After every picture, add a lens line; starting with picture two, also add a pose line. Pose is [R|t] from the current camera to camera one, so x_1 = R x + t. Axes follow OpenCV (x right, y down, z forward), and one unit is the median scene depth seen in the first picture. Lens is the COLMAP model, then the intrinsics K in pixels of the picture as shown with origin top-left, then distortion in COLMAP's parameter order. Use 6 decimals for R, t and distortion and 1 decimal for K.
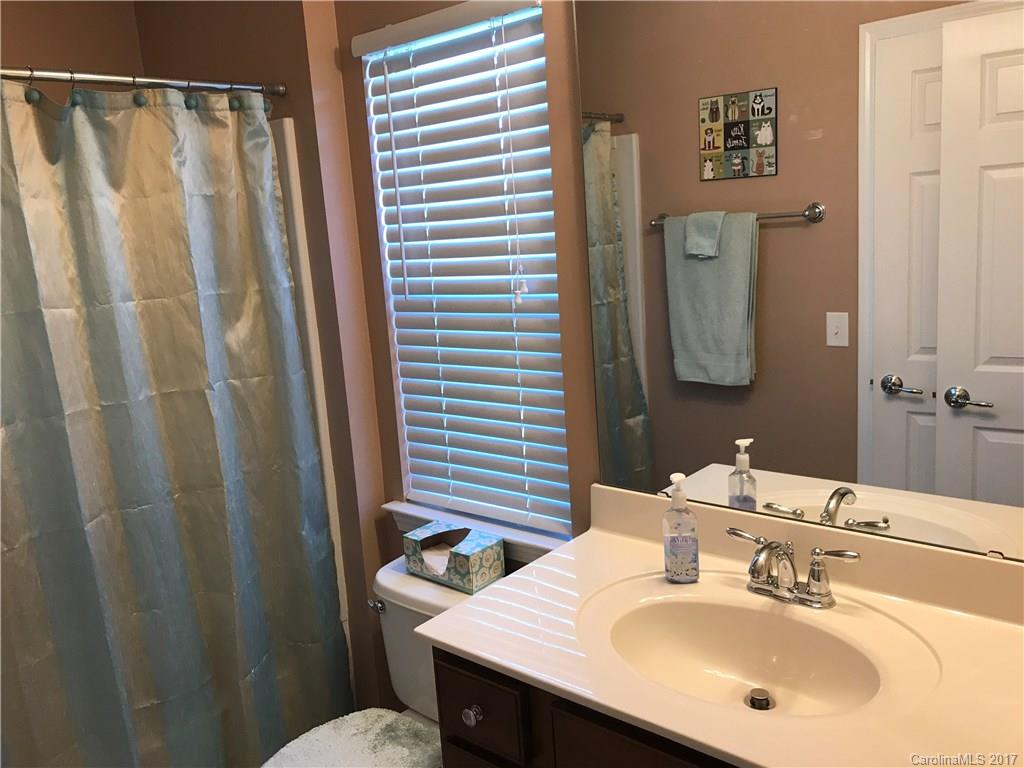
lens RADIAL K [[829.1, 0, 512.0], [0, 829.1, 384.0], [0, 0, 1]] dist [0.117477, -0.277682]
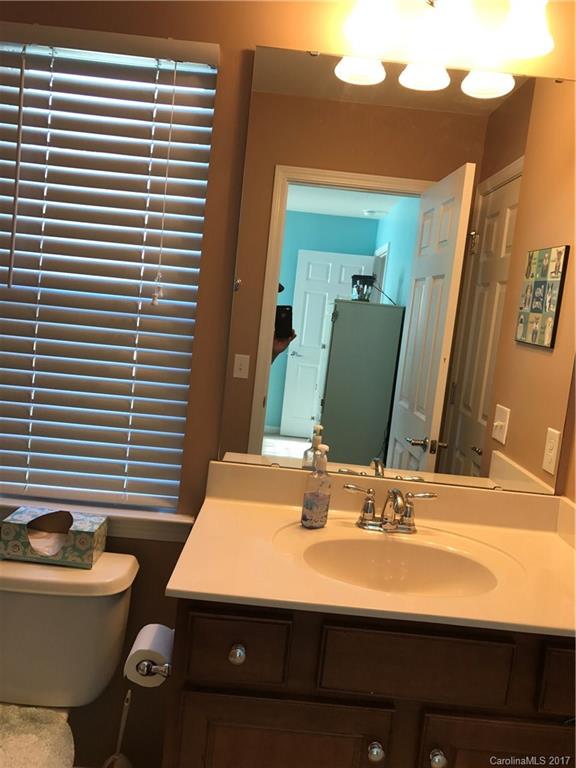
lens RADIAL K [[630.3, 0, 288.0], [0, 630.3, 384.0], [0, 0, 1]] dist [0.060330, -0.060441]
pose [[0.749532, 0.077460, 0.657420, -0.409185], [-0.032684, 0.996249, -0.080120, 0.073638], [-0.661161, 0.038565, 0.749252, 0.217512]]
